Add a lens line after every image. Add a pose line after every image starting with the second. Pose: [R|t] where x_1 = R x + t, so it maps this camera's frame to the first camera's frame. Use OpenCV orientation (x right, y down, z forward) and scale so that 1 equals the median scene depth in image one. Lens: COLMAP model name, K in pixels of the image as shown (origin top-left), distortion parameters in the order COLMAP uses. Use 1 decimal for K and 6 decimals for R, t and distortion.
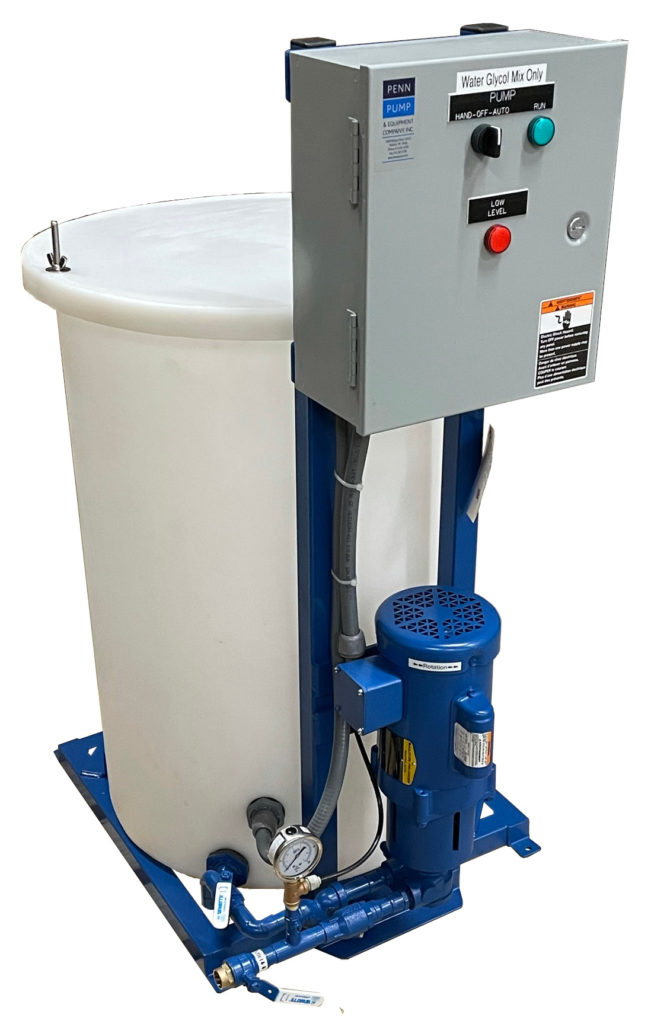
lens RADIAL K [[1268.6, 0, 325.1], [0, 1268.6, 512.5], [0, 0, 1]] dist [0.036085, 0.000000]
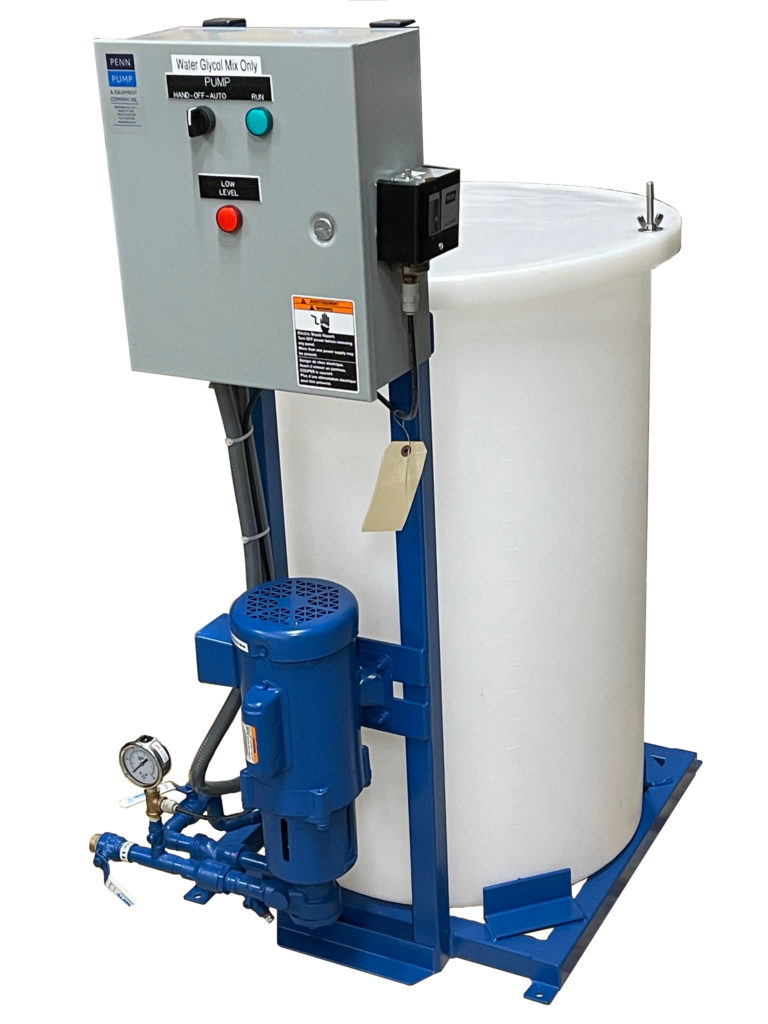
lens RADIAL K [[1612.5, 0, 383.8], [0, 1612.5, 511.7], [0, 0, 1]] dist [0.032526, 0.000000]
pose [[0.561247, 0.312809, -0.766259, 1.330488], [-0.337906, 0.931754, 0.132869, -0.218893], [0.755527, 0.184352, 0.628644, 0.332003]]
